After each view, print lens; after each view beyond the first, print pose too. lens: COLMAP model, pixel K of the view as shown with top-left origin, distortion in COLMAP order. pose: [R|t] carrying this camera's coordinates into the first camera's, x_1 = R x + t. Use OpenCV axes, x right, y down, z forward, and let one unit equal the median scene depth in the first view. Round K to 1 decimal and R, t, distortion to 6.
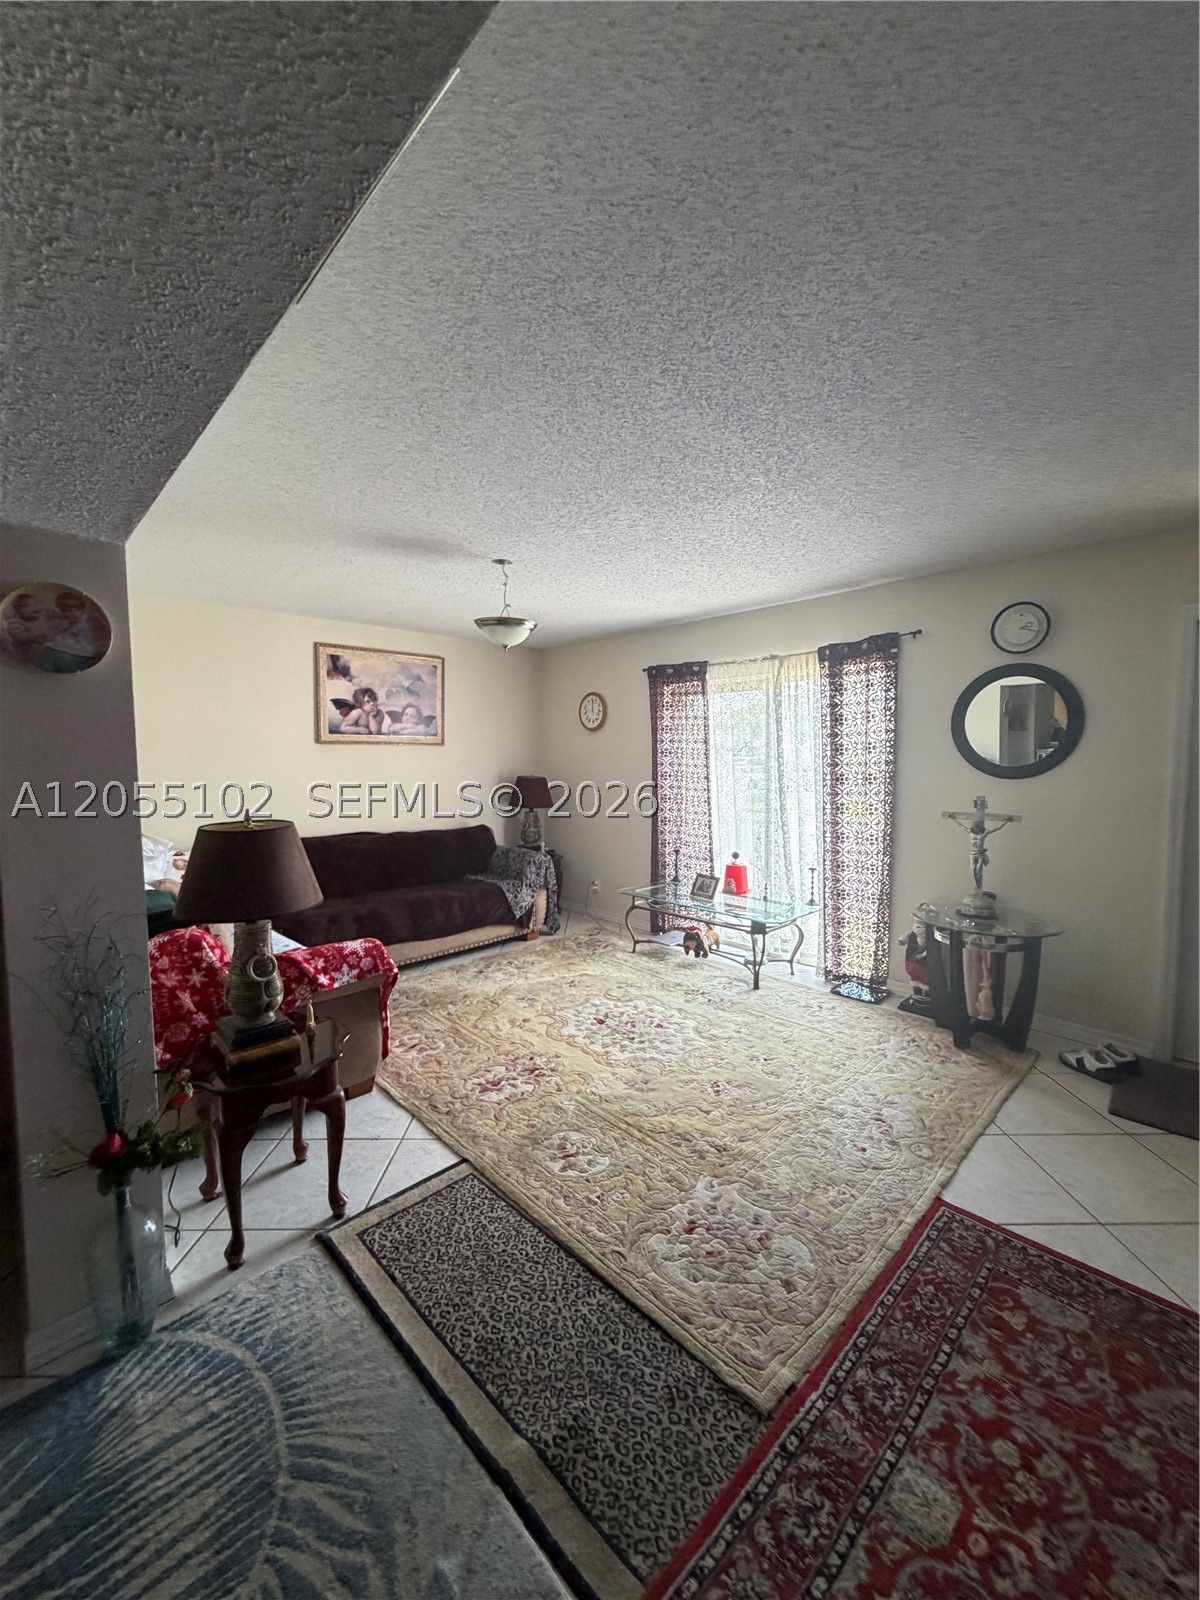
lens RADIAL K [[637.2, 0, 596.7], [0, 637.2, 802.5], [0, 0, 1]] dist [-0.000076, -0.000280]
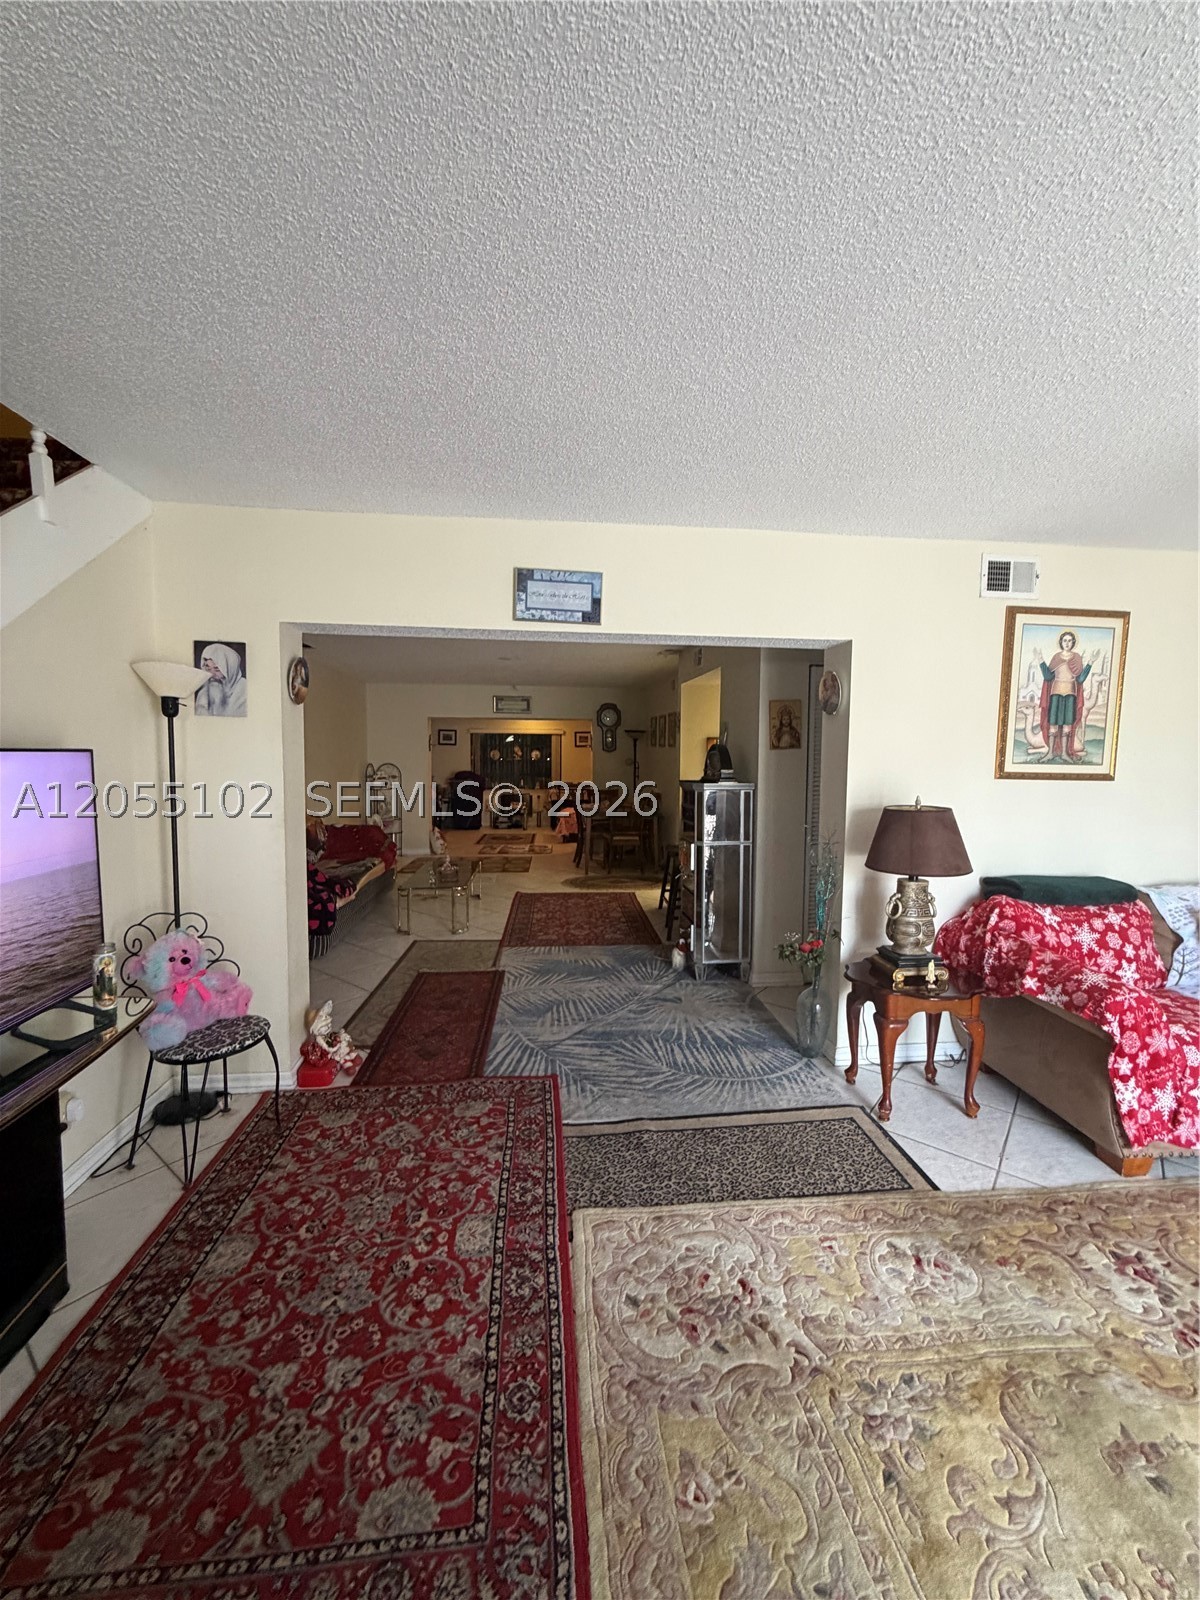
lens RADIAL K [[637.2, 0, 604.1], [0, 637.2, 799.3], [0, 0, 1]] dist [-0.000076, -0.000280]
pose [[-0.614389, 0.057960, -0.786872, 1.165178], [-0.065692, 0.990078, 0.124220, -0.135362], [0.786264, 0.128010, -0.604485, 1.614982]]
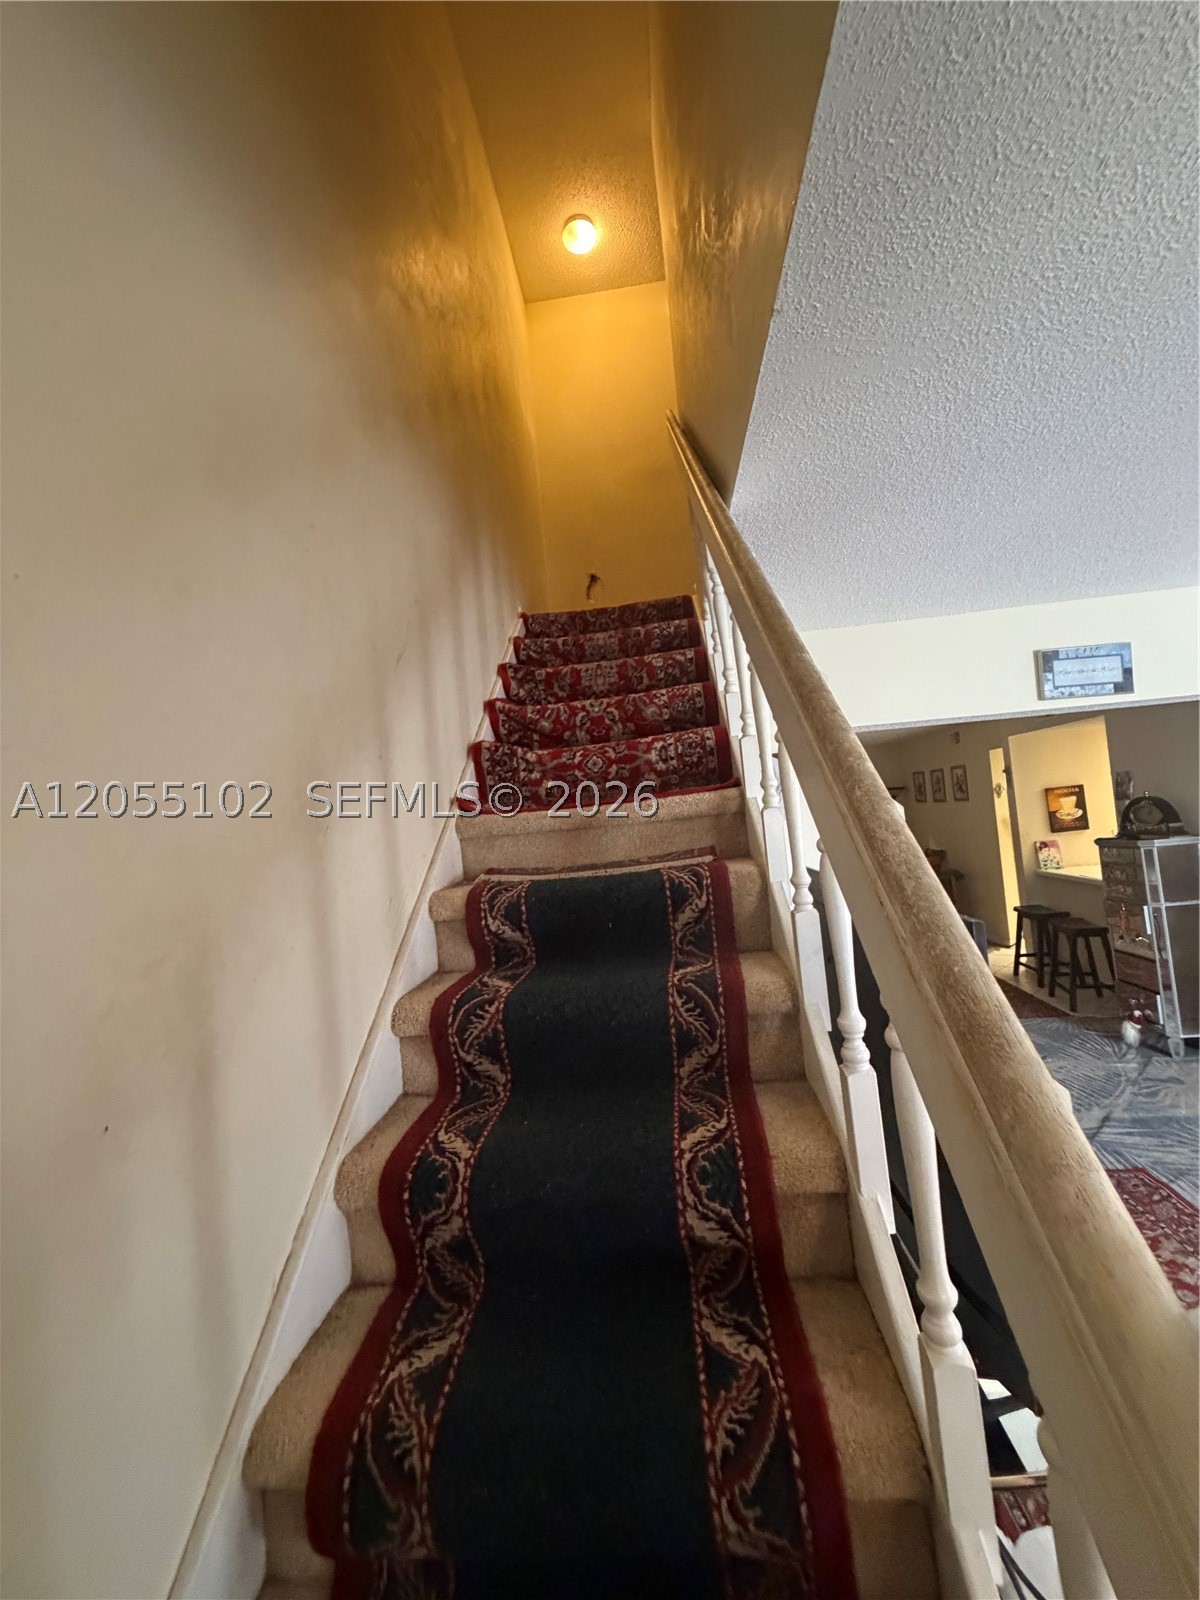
lens RADIAL K [[637.2, 0, 597.0], [0, 637.2, 795.3], [0, 0, 1]] dist [-0.000076, -0.000280]
pose [[-0.759628, 0.044233, -0.648851, 1.996216], [0.044369, 0.998885, 0.016151, -0.201510], [0.648842, -0.016520, -0.760744, 0.891593]]
